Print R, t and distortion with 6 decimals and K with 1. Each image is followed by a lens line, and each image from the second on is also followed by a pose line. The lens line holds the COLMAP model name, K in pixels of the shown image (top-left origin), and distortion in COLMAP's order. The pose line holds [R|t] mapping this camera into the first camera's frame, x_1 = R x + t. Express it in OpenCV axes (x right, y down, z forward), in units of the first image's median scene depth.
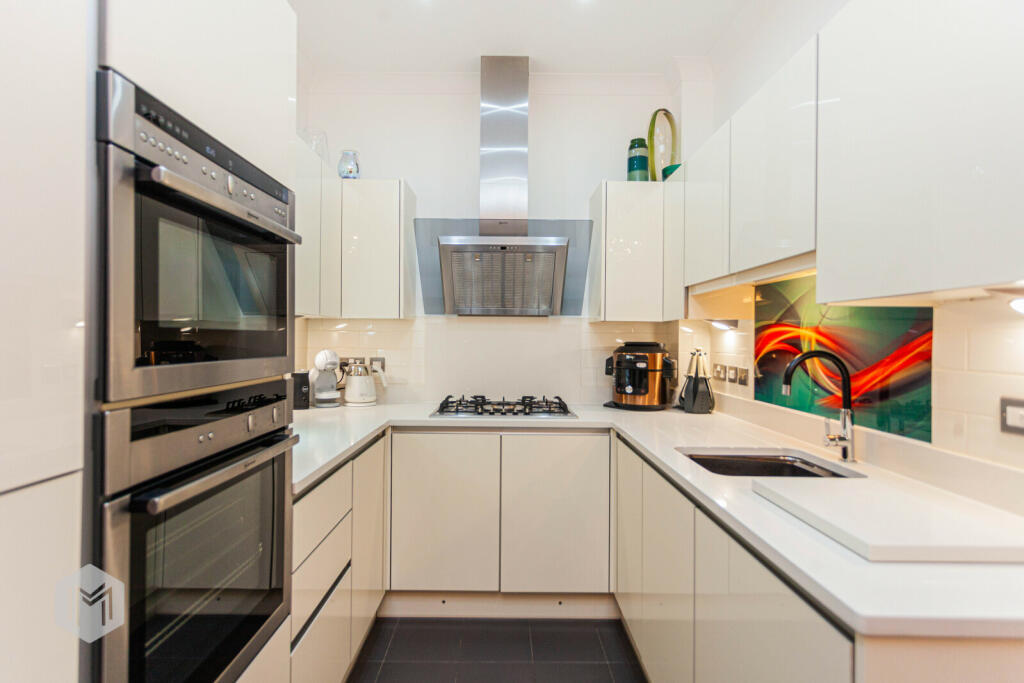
lens RADIAL K [[497.0, 0, 516.1], [0, 497.0, 340.4], [0, 0, 1]] dist [0.020268, -0.000261]
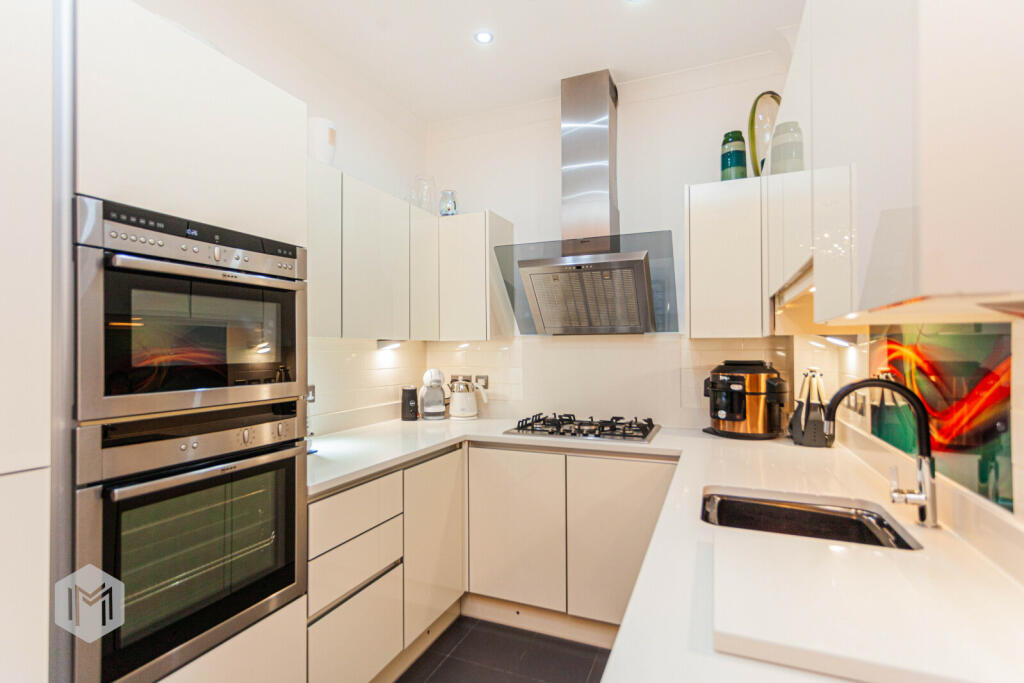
lens RADIAL K [[497.0, 0, 517.9], [0, 497.0, 347.5], [0, 0, 1]] dist [0.020268, -0.000261]
pose [[0.922181, -0.013540, -0.386521, 0.246459], [0.010384, 0.999894, -0.010250, -0.016567], [0.386619, 0.005438, 0.922224, 0.036873]]
